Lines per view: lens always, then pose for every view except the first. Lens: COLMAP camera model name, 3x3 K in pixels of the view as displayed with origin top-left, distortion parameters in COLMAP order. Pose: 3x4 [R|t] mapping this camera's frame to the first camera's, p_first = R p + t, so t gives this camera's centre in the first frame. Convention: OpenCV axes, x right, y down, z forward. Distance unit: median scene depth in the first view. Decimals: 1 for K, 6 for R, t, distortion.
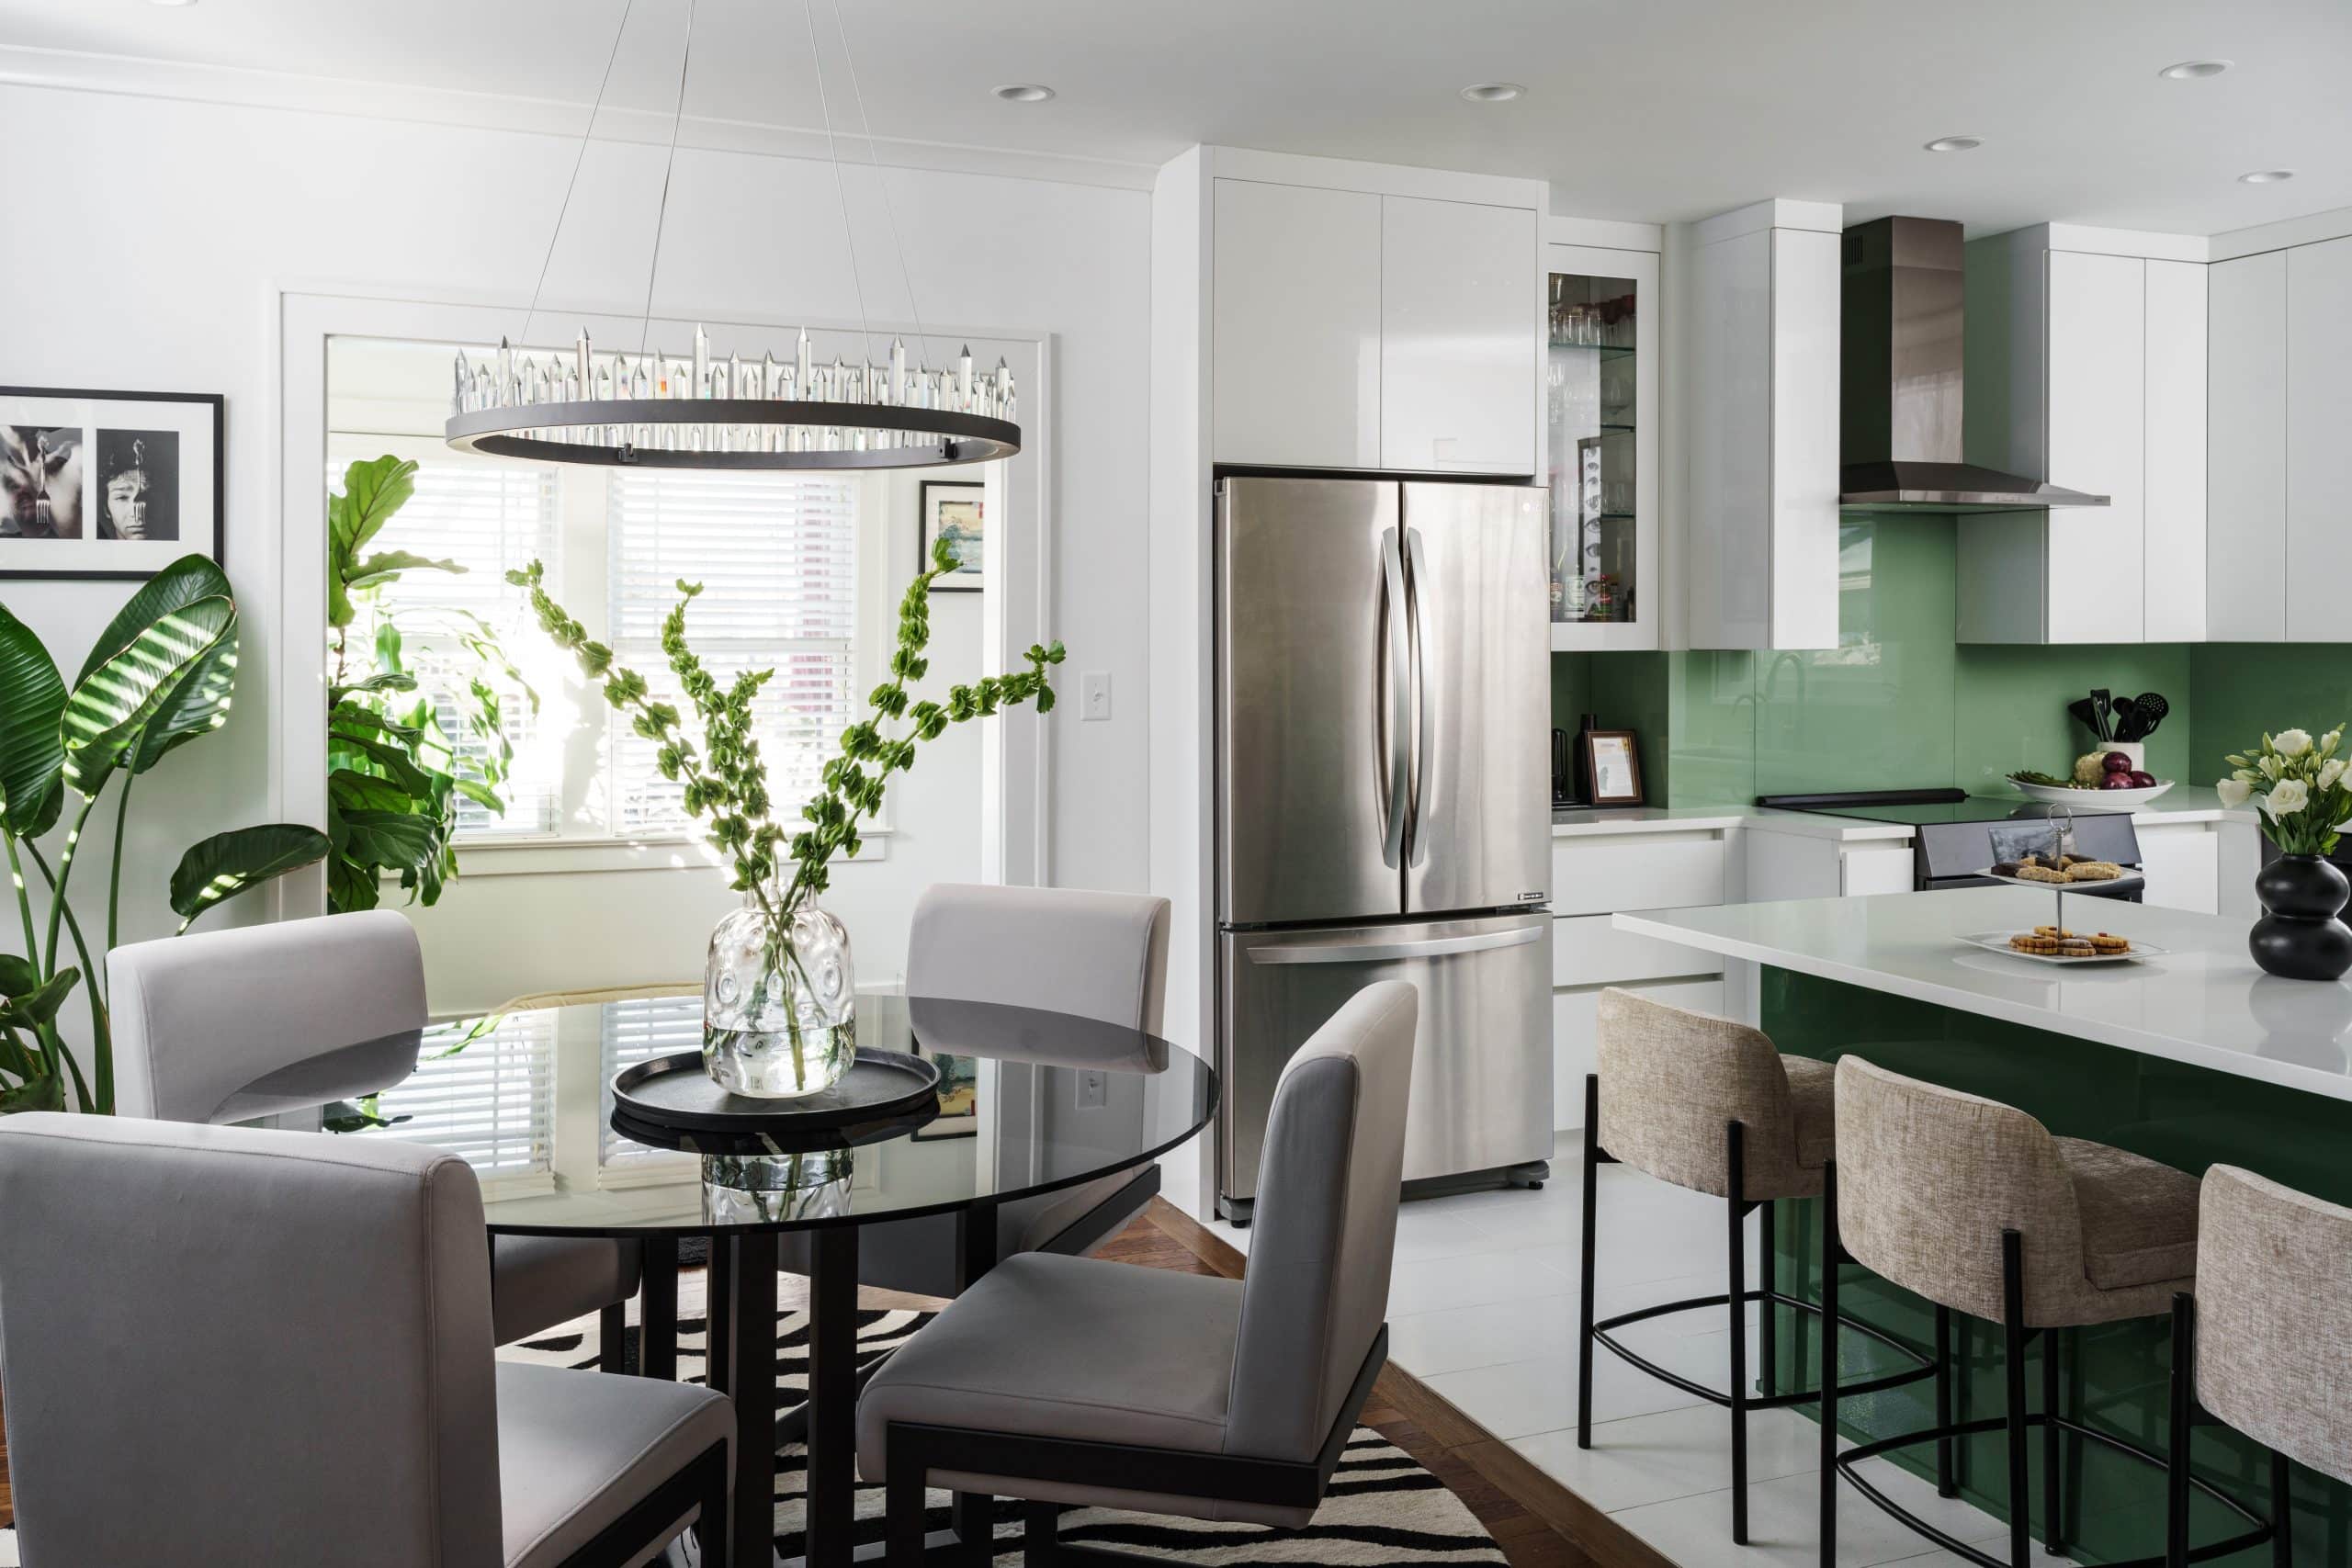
lens RADIAL K [[2008.1, 0, 1161.8], [0, 2008.1, 637.3], [0, 0, 1]] dist [-0.000764, 0.005806]
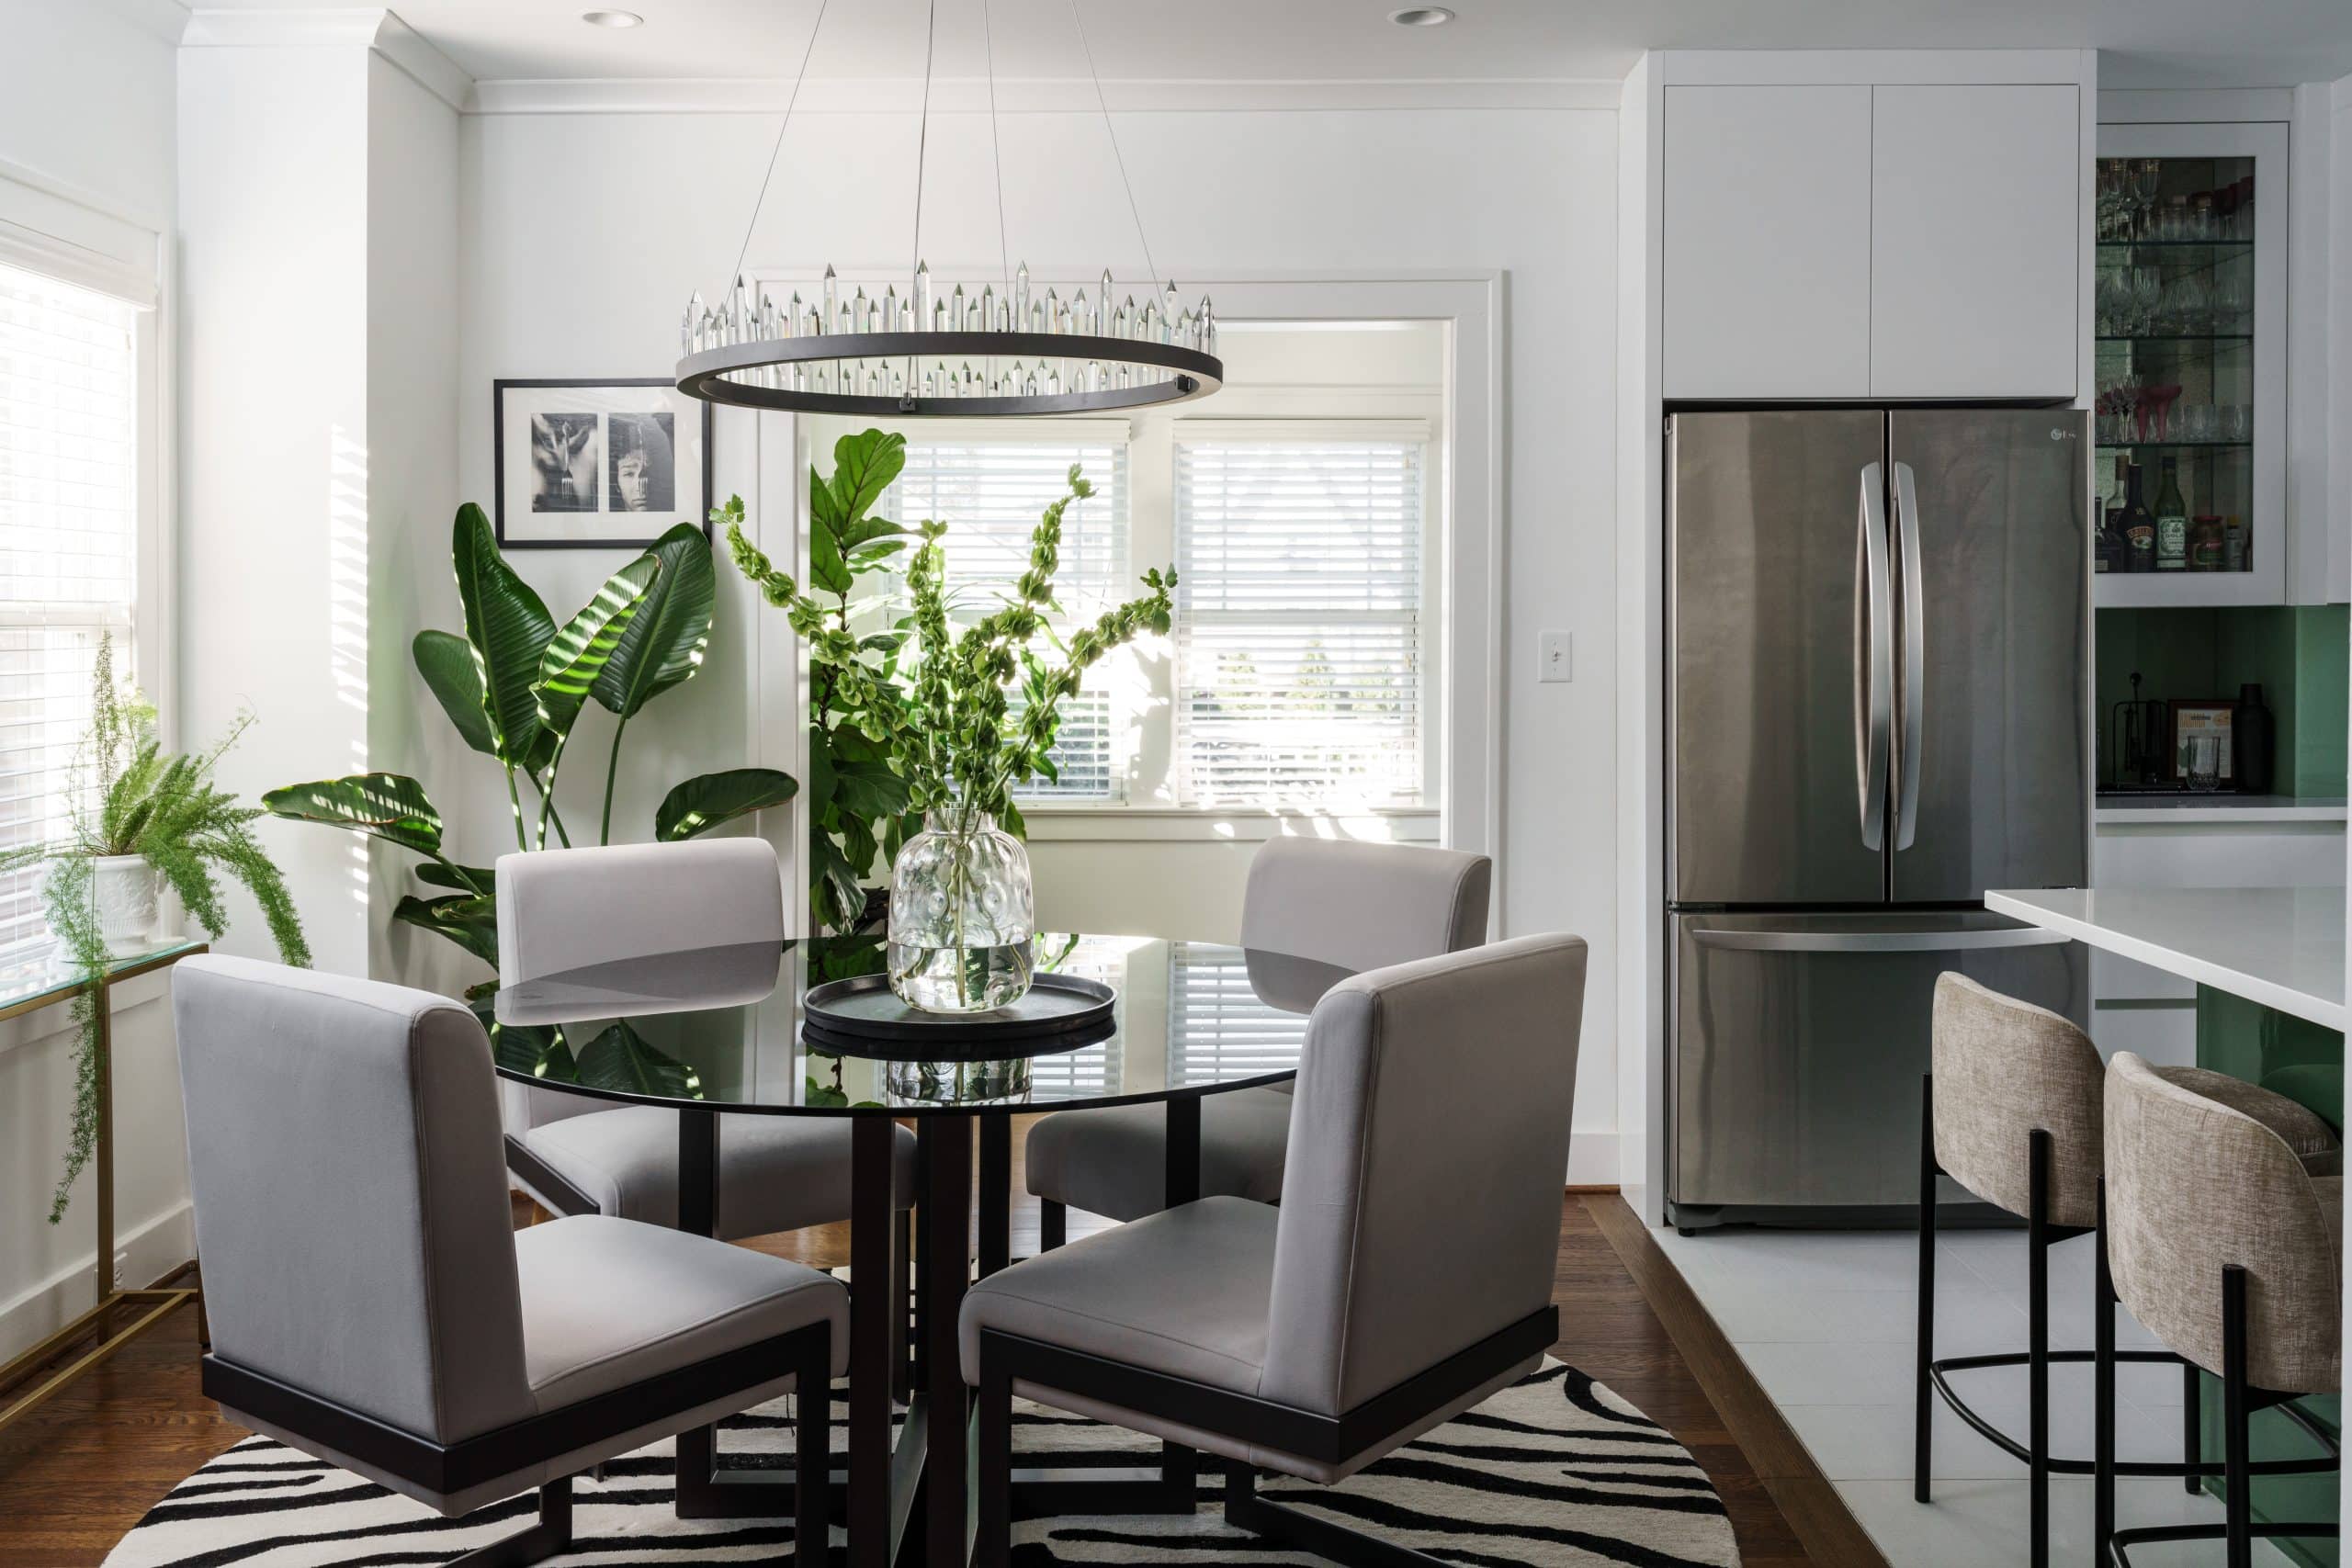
lens RADIAL K [[2117.6, 0, 1175.4], [0, 2117.6, 654.1], [0, 0, 1]] dist [0.001389, 0.015158]
pose [[0.921550, -0.002214, -0.388253, 0.215926], [0.005148, 0.999966, 0.006516, 0.024202], [0.388225, -0.008004, 0.921530, 0.027876]]
